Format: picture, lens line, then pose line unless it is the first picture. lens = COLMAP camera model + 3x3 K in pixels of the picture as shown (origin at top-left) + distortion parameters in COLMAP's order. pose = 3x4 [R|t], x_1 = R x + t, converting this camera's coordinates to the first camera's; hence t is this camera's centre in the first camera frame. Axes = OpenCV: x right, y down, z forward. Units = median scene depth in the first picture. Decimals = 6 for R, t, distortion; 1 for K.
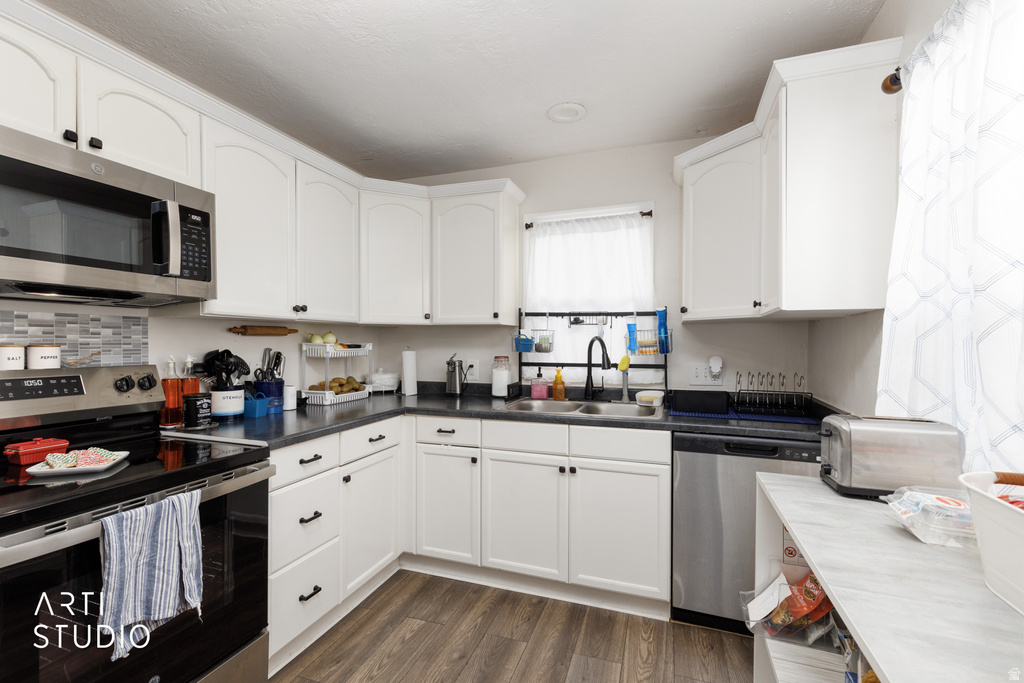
lens RADIAL K [[459.9, 0, 508.8], [0, 459.9, 344.2], [0, 0, 1]] dist [0.005497, -0.000217]
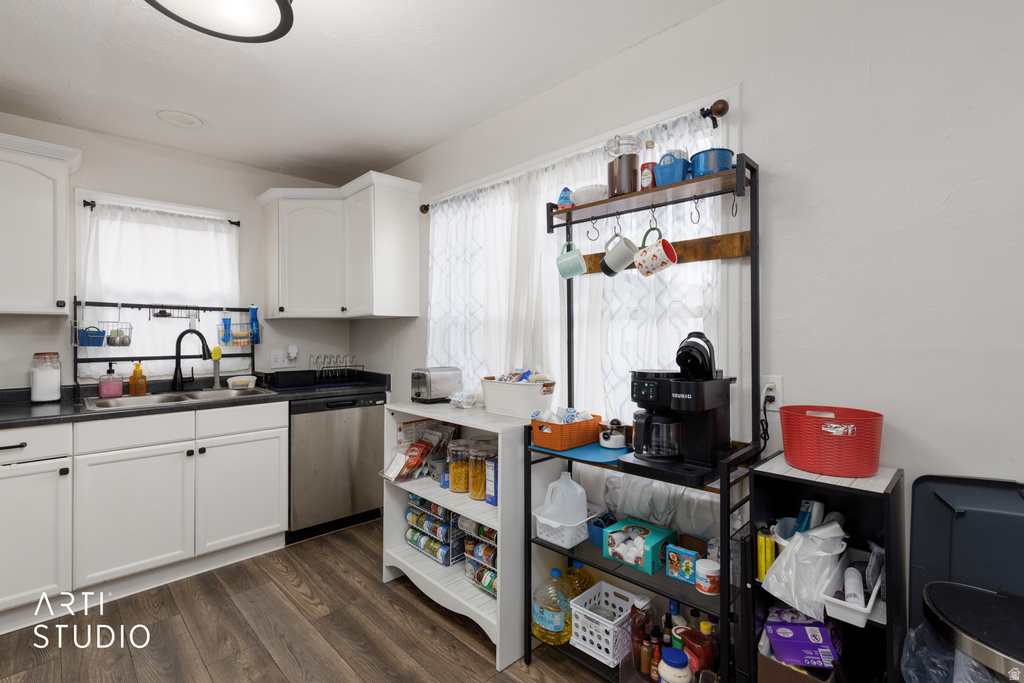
lens RADIAL K [[459.9, 0, 515.8], [0, 459.9, 335.4], [0, 0, 1]] dist [0.005497, -0.000217]
pose [[0.430800, -0.008065, 0.902411, -0.436813], [0.009715, 0.999944, 0.004299, -0.000042], [-0.902395, 0.006914, 0.430854, -0.129552]]
